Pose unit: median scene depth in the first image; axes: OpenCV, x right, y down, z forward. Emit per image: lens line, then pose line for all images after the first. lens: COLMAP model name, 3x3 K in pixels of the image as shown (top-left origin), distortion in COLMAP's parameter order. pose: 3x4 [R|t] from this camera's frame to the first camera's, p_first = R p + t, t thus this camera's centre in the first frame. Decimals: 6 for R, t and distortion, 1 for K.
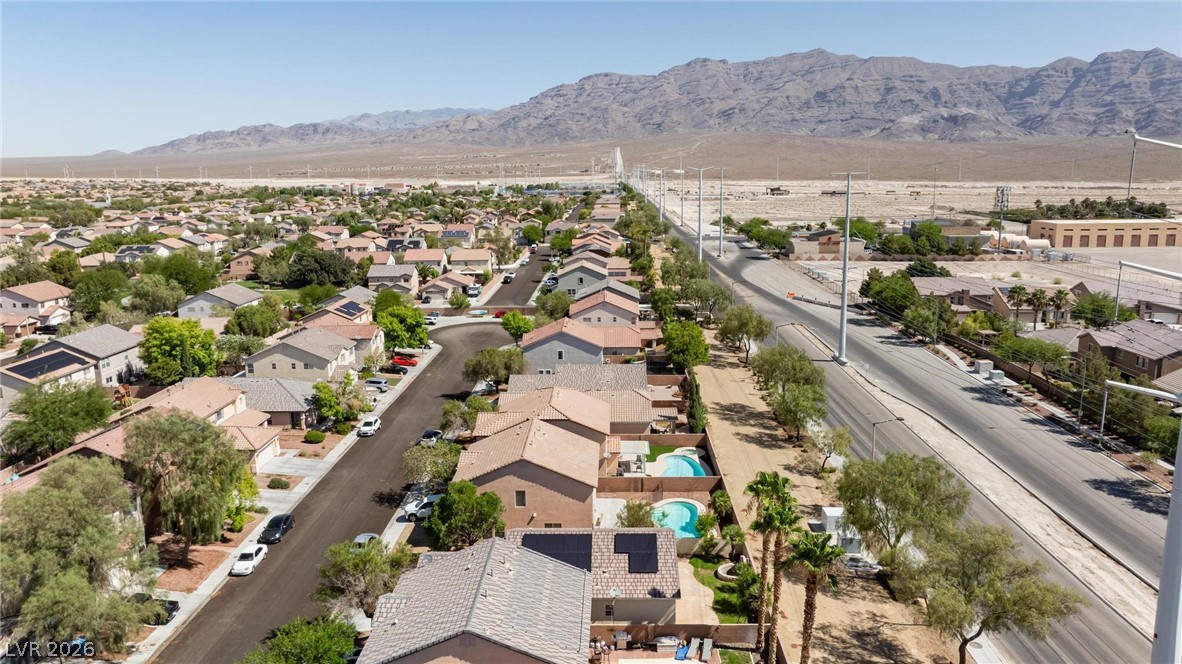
lens RADIAL K [[841.4, 0, 591.0], [0, 841.4, 332.0], [0, 0, 1]] dist [0.000583, -0.002948]
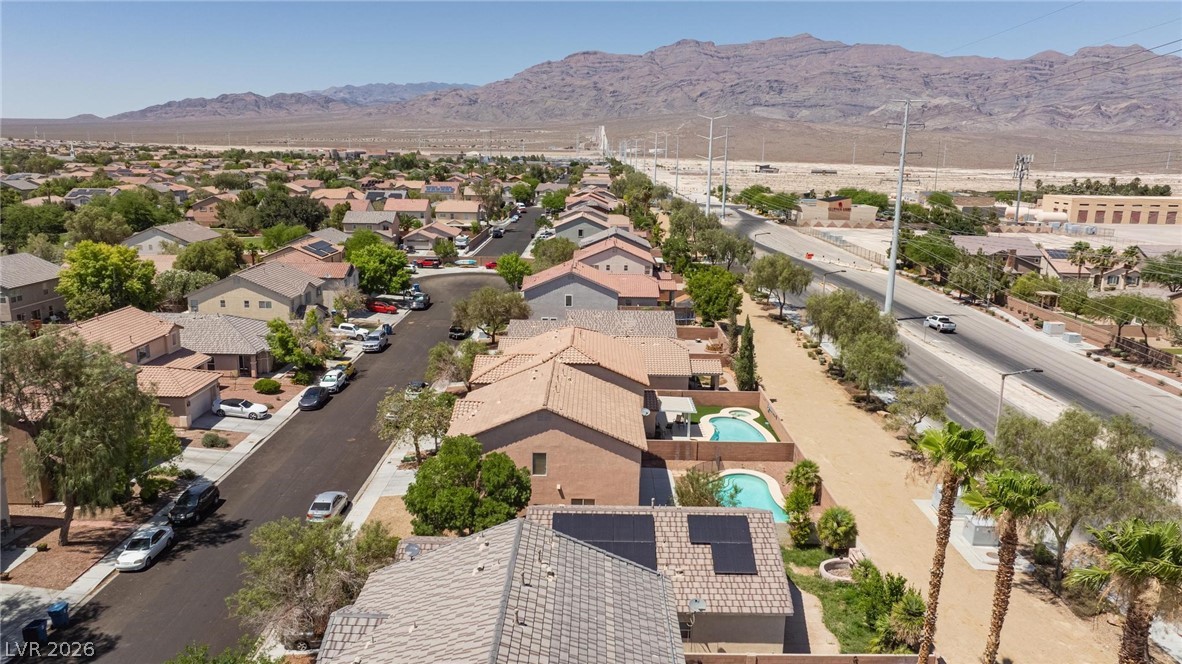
lens RADIAL K [[803.2, 0, 591.0], [0, 803.2, 332.0], [0, 0, 1]] dist [-0.000767, 0.002907]
pose [[0.999008, 0.026253, 0.035961, -0.027159], [-0.026840, 0.999513, 0.015933, 0.029171], [-0.035526, -0.016882, 0.999226, 0.124615]]
